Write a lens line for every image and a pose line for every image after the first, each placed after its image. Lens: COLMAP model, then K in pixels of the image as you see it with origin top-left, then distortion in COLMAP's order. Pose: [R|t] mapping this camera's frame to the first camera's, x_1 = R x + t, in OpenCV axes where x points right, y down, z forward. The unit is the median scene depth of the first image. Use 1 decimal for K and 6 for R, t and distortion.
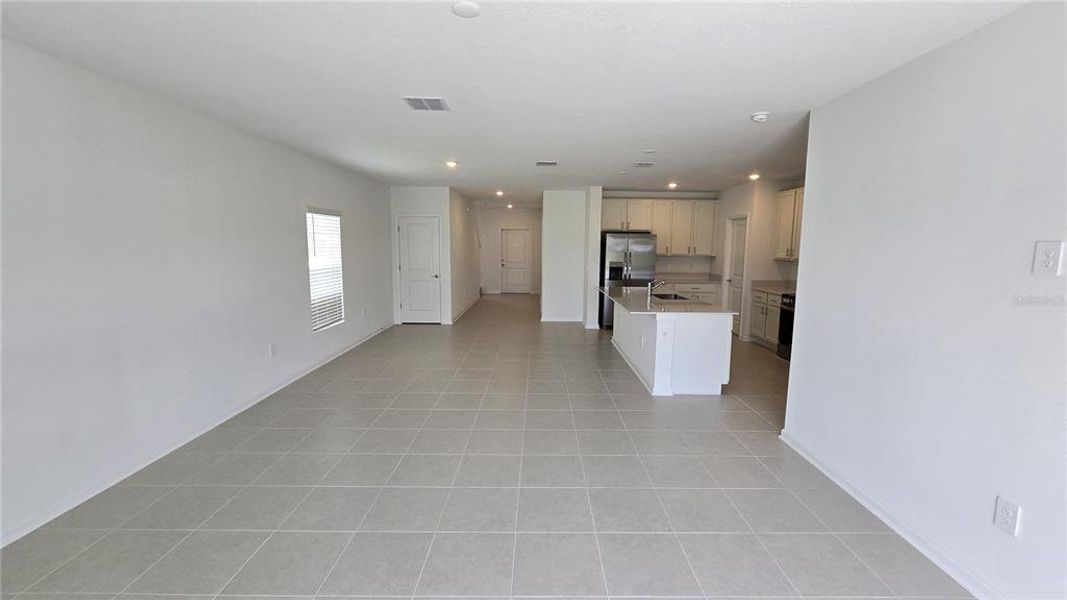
lens RADIAL K [[474.2, 0, 533.5], [0, 474.2, 300.0], [0, 0, 1]] dist [-0.000931, -0.000022]
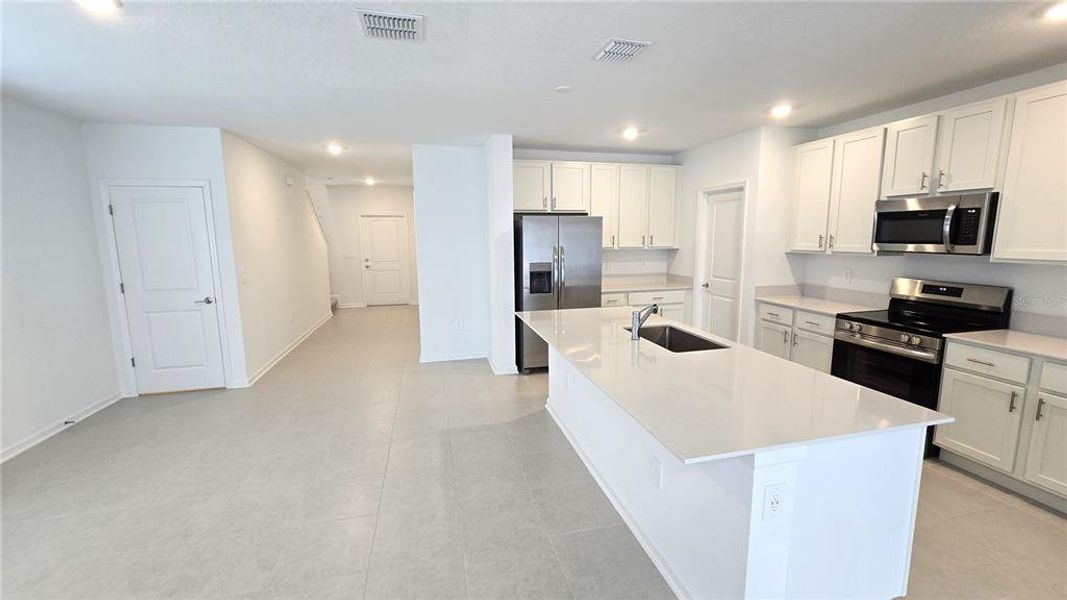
lens RADIAL K [[431.9, 0, 542.9], [0, 431.9, 297.0], [0, 0, 1]] dist [-0.001298, -0.000233]
pose [[0.965405, -0.054519, 0.254993, 0.033613], [0.048464, 0.998375, 0.029975, -0.052360], [-0.256213, -0.016580, 0.966478, 0.458322]]
